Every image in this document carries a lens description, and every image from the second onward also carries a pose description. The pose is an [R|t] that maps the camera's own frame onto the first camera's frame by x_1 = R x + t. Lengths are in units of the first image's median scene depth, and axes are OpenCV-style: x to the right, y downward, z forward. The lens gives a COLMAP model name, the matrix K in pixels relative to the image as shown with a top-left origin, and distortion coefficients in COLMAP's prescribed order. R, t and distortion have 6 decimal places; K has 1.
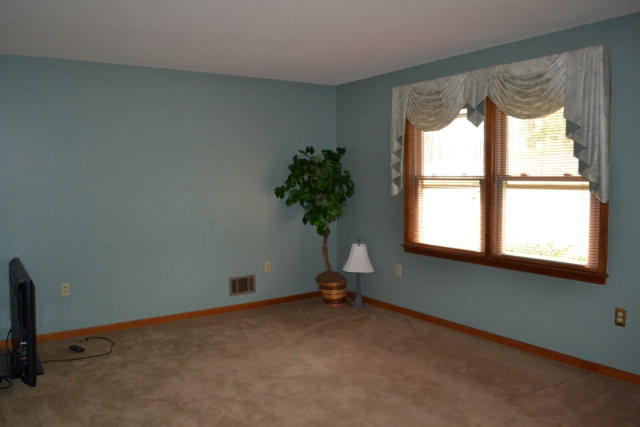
lens RADIAL K [[527.0, 0, 320.0], [0, 527.0, 213.5], [0, 0, 1]] dist [-0.009066, -0.006311]
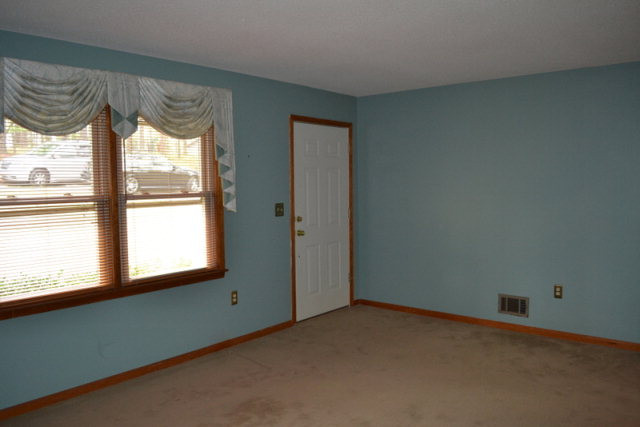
lens RADIAL K [[527.0, 0, 320.0], [0, 527.0, 213.5], [0, 0, 1]] dist [-0.009066, -0.006311]
pose [[-0.268435, -0.048921, 0.962055, -0.639181], [0.088635, 0.993219, 0.075237, -0.080430], [-0.959211, 0.105468, -0.262278, 0.942419]]
